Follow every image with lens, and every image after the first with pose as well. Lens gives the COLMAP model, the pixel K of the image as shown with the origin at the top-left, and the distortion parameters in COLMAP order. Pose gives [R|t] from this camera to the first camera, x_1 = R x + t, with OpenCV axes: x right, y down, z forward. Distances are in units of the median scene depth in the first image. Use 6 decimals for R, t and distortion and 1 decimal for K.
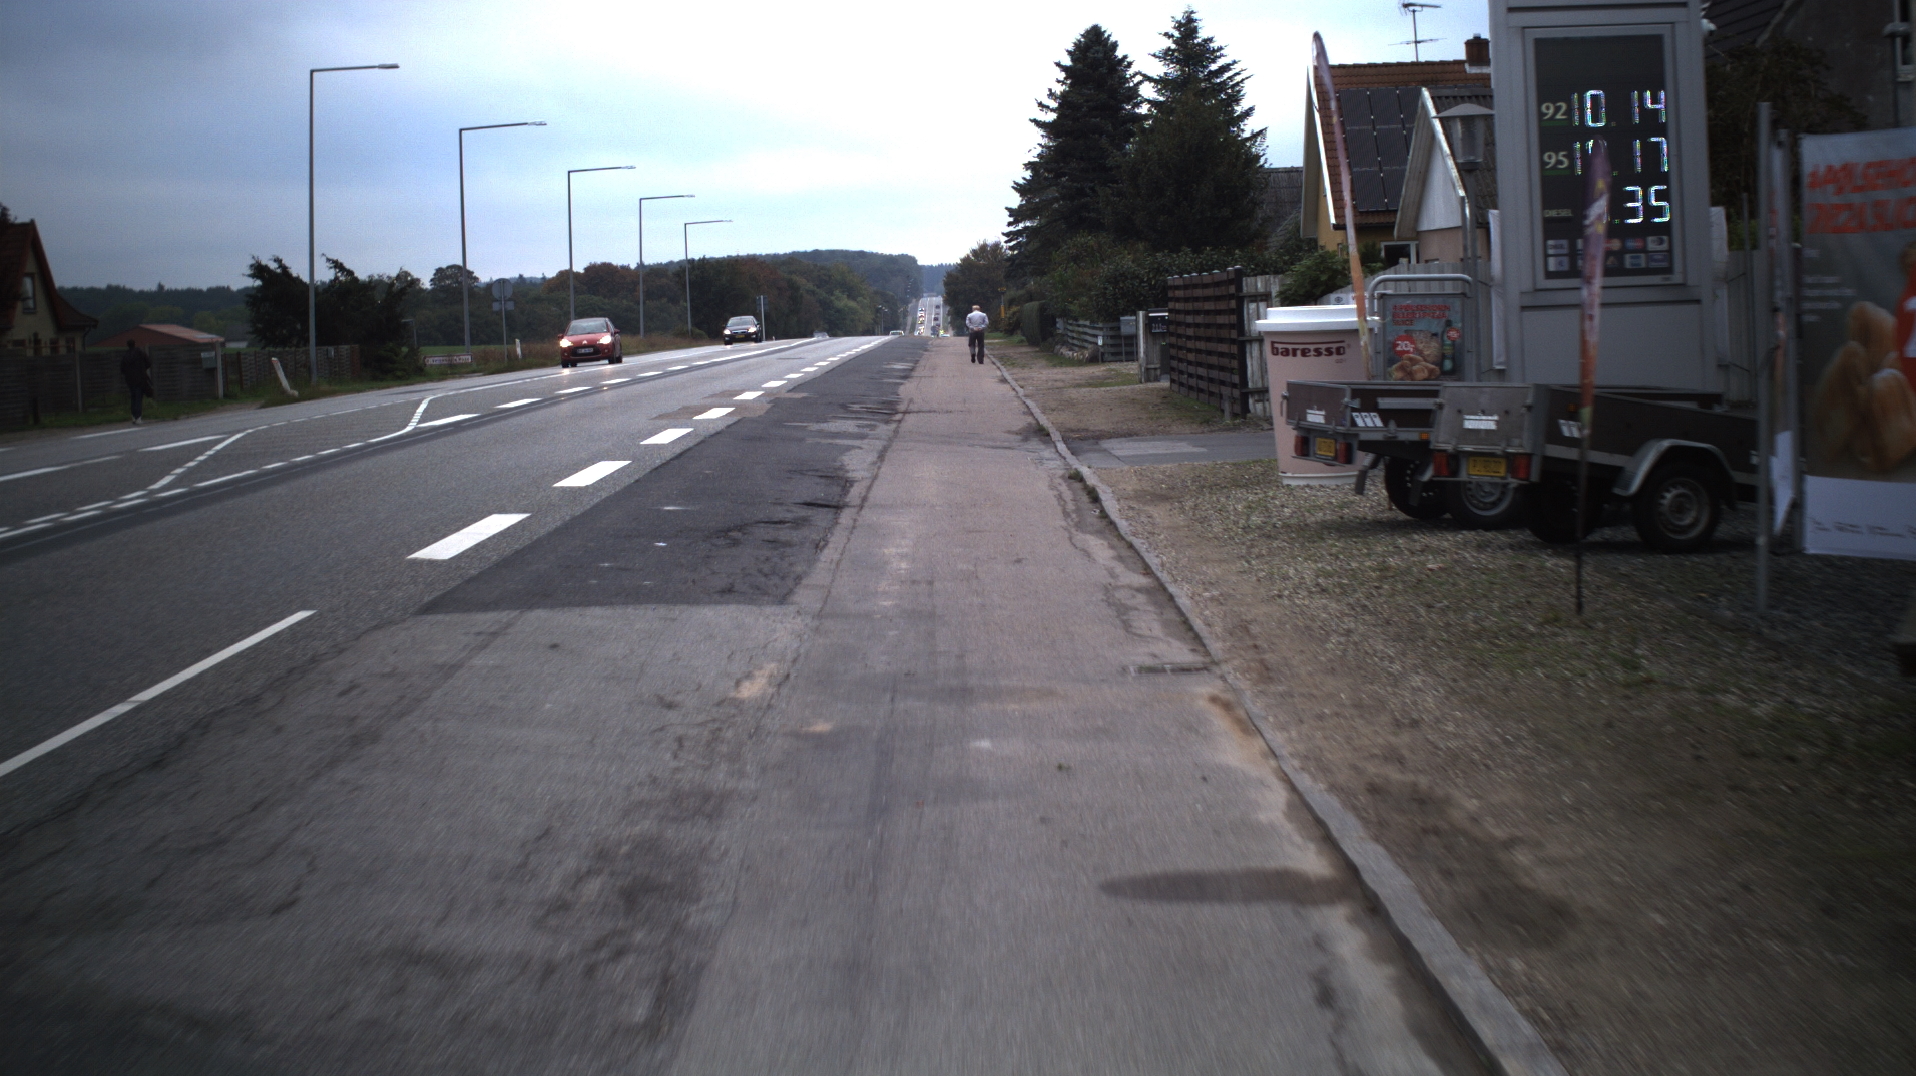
lens RADIAL K [[3412.6, 0, 958.0], [0, 3412.6, 538.0], [0, 0, 1]] dist [-0.247160, 0.050926]
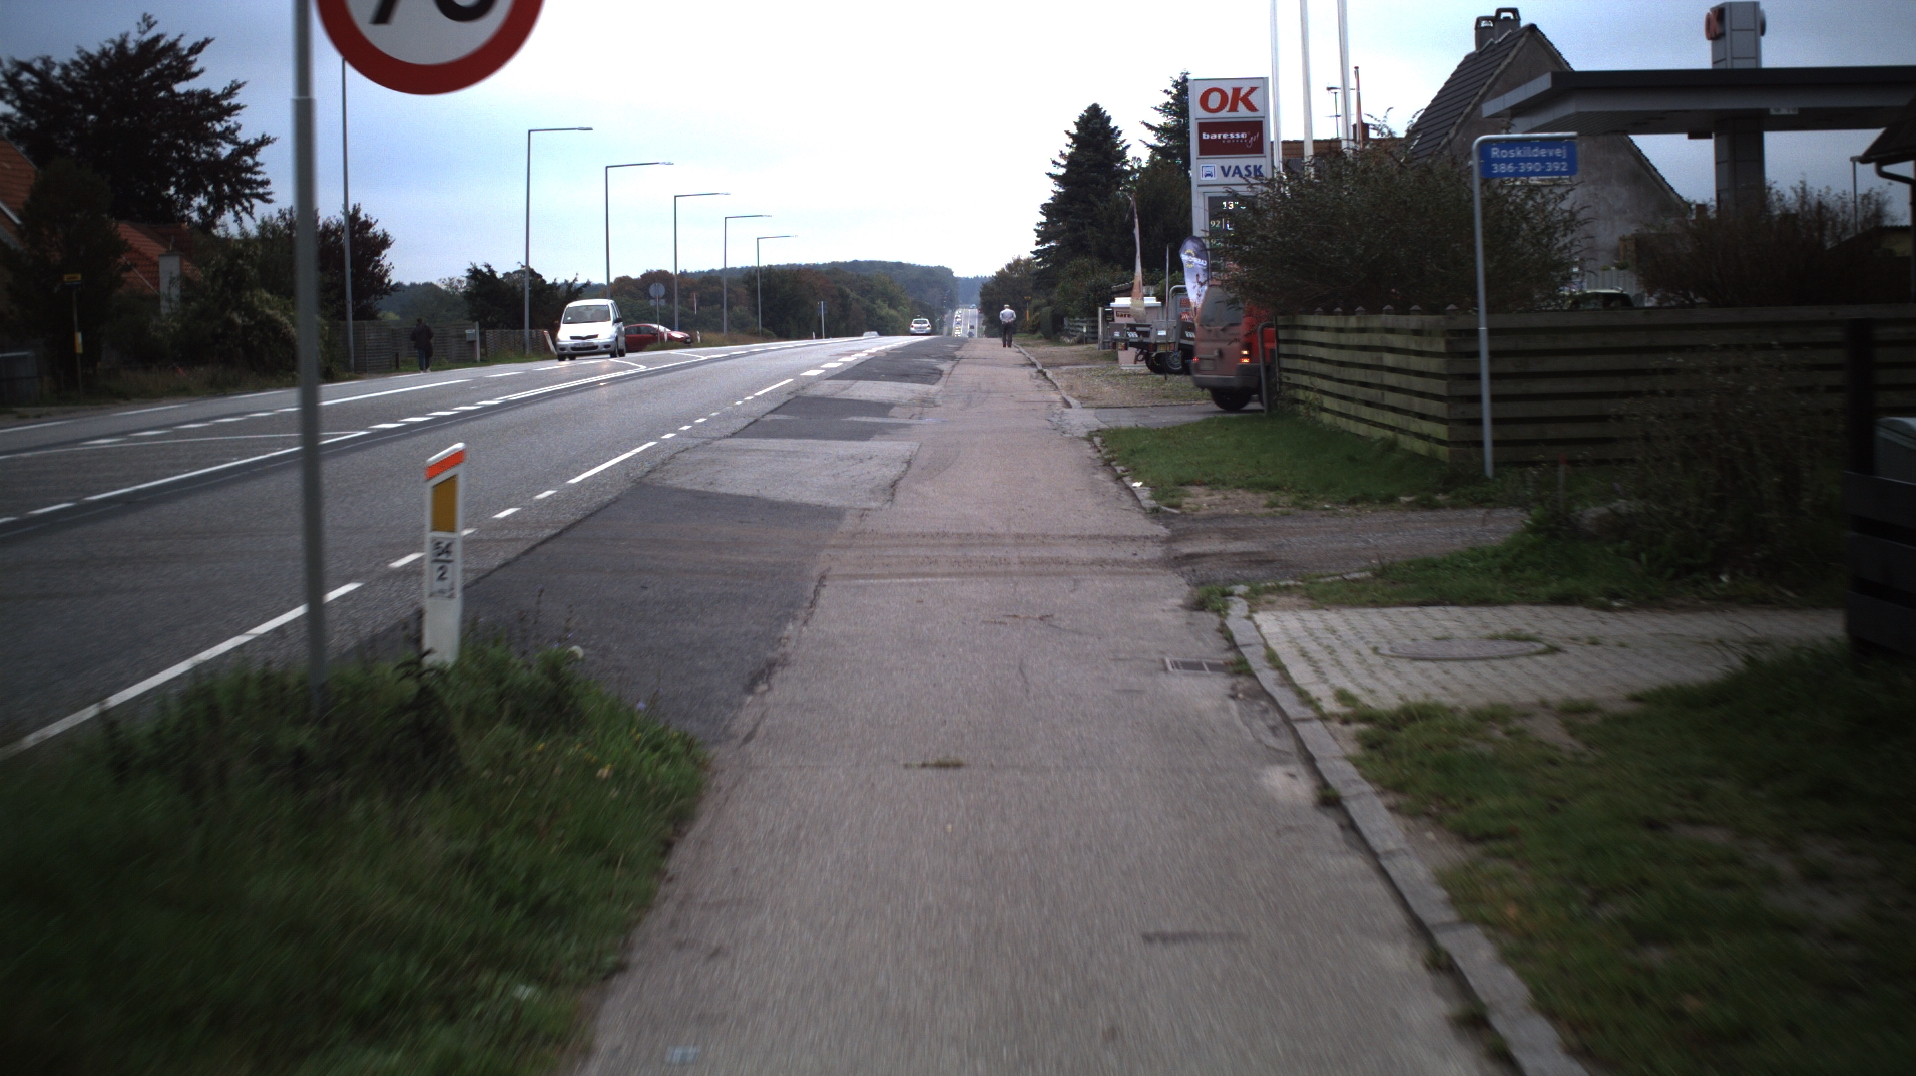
lens RADIAL K [[3412.6, 0, 958.0], [0, 3412.6, 538.0], [0, 0, 1]] dist [-0.247160, 0.050926]
pose [[0.999837, 0.015501, -0.009265, 0.000675], [-0.015534, 0.999873, -0.003434, 0.030905], [0.009210, 0.003578, 0.999951, -0.389011]]
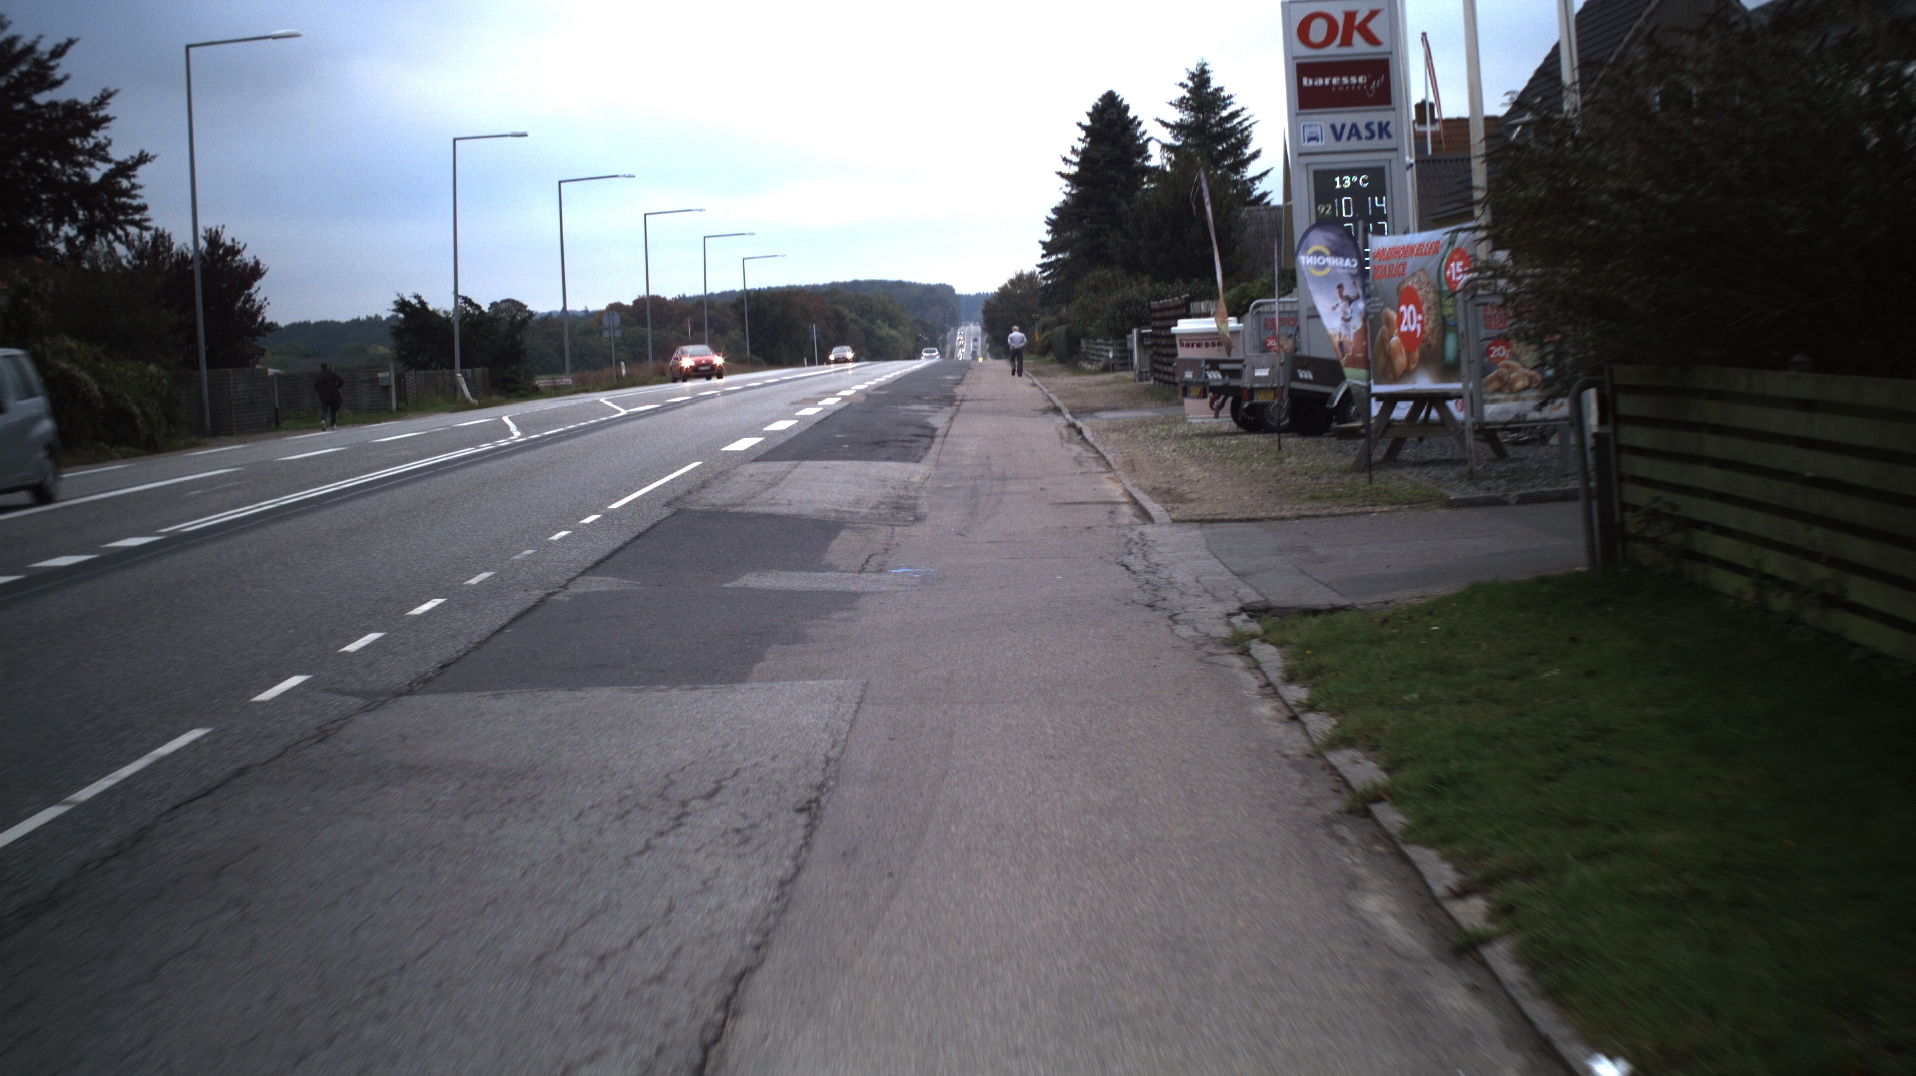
lens RADIAL K [[3412.6, 0, 958.0], [0, 3412.6, 538.0], [0, 0, 1]] dist [-0.247160, 0.050926]
pose [[0.999870, -0.011026, -0.011783, -0.000481], [0.010927, 0.999904, -0.008494, 0.015063], [0.011876, 0.008364, 0.999894, -0.194358]]
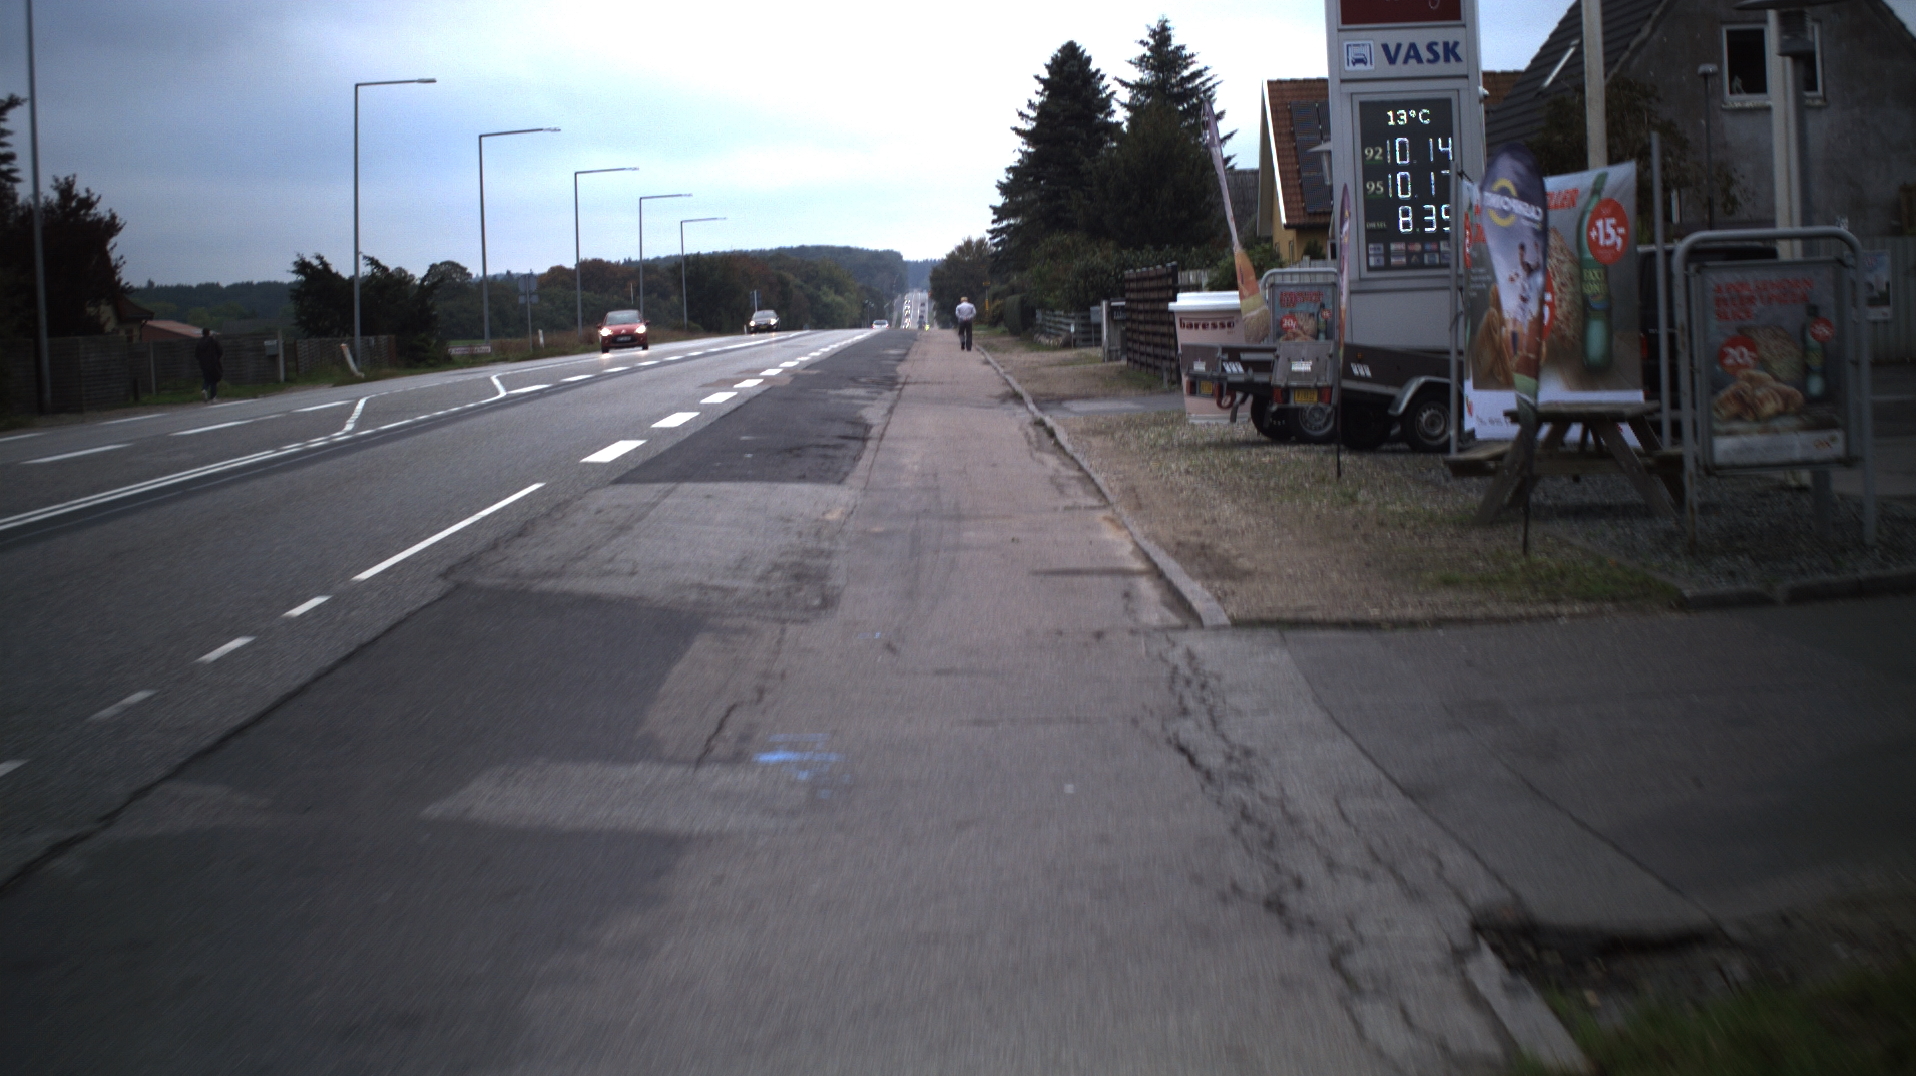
lens RADIAL K [[3412.6, 0, 958.0], [0, 3412.6, 538.0], [0, 0, 1]] dist [-0.247160, 0.050926]
pose [[0.999990, -0.001563, 0.004269, -0.000854], [0.001557, 0.999998, 0.001320, 0.007561], [-0.004271, -0.001314, 0.999990, -0.097156]]
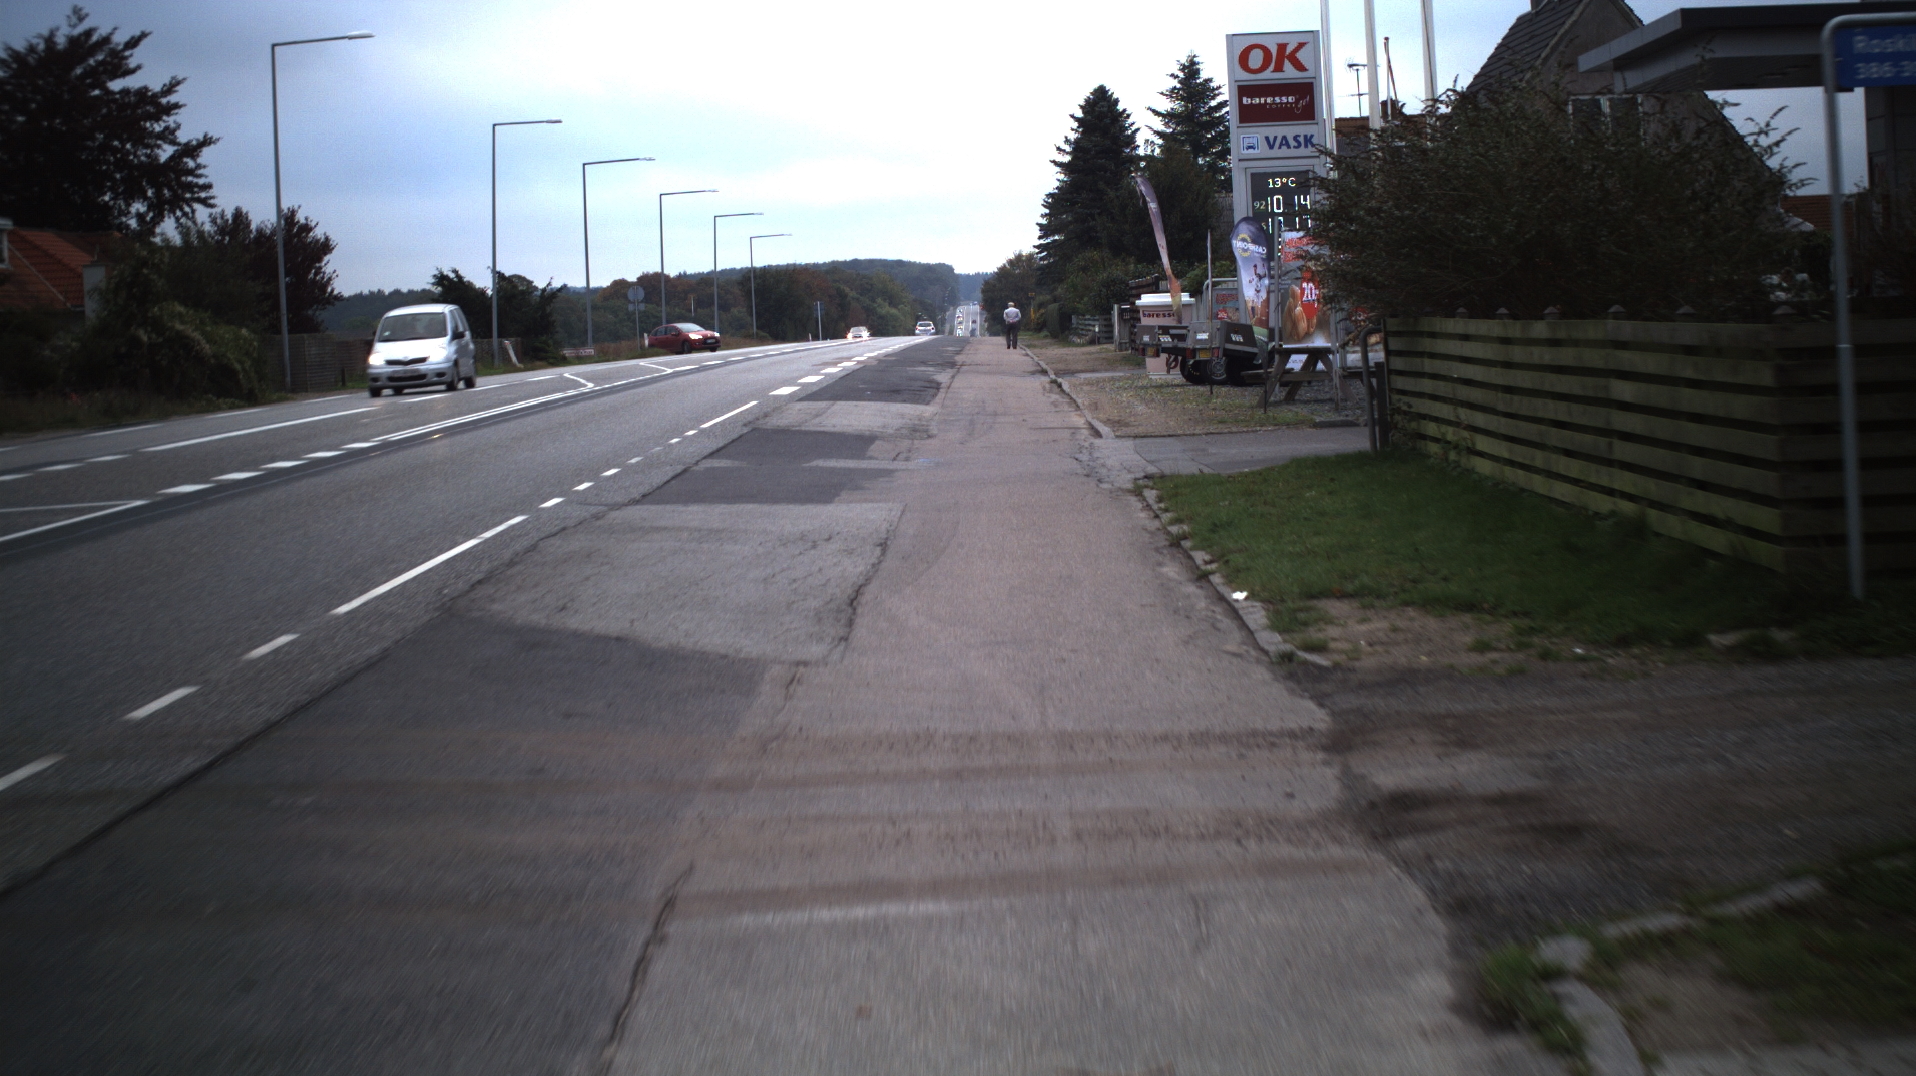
lens RADIAL K [[3412.6, 0, 958.0], [0, 3412.6, 538.0], [0, 0, 1]] dist [-0.247160, 0.050926]
pose [[0.999937, -0.002476, -0.010961, 0.000150], [0.002449, 0.999994, -0.002537, 0.023191], [0.010968, 0.002510, 0.999937, -0.291666]]
